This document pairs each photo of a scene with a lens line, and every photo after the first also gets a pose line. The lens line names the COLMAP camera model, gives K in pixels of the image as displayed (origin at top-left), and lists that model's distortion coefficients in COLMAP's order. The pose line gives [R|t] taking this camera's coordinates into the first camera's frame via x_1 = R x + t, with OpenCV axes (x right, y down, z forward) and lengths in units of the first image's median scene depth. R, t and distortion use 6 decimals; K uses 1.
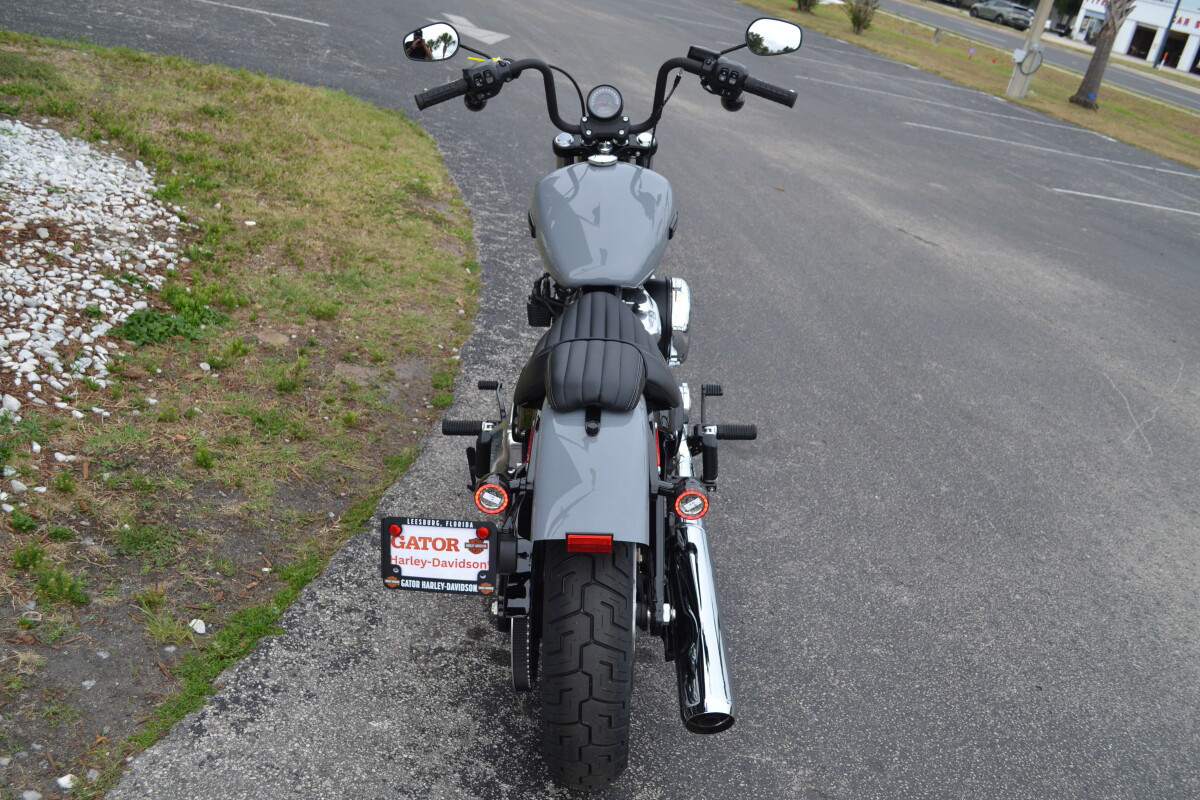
lens RADIAL K [[1145.4, 0, 600.0], [0, 1145.4, 400.0], [0, 0, 1]] dist [-0.059364, -0.001352]
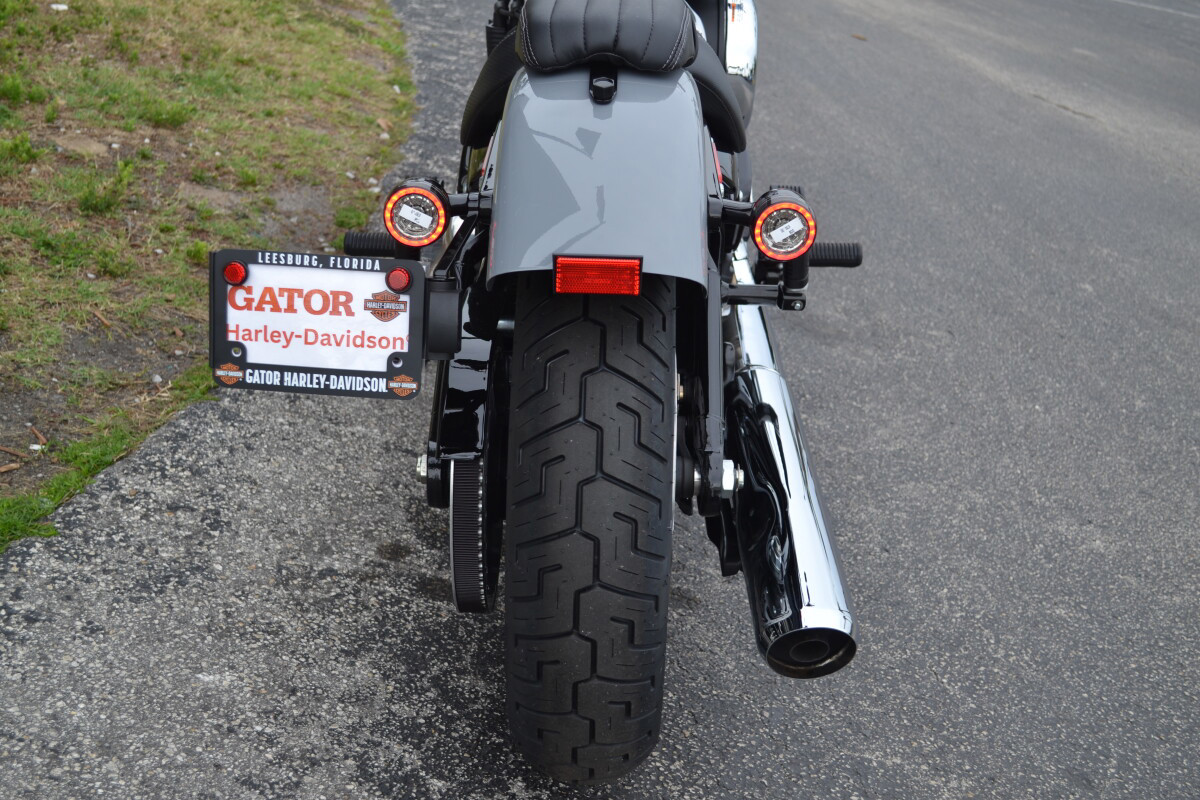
lens RADIAL K [[1590.3, 0, 600.0], [0, 1590.3, 400.0], [0, 0, 1]] dist [-0.021603, -0.013635]
pose [[0.999936, 0.008624, 0.007290, -0.008363], [-0.008596, 0.999956, -0.003868, 0.119386], [-0.007323, 0.003805, 0.999966, 0.170804]]
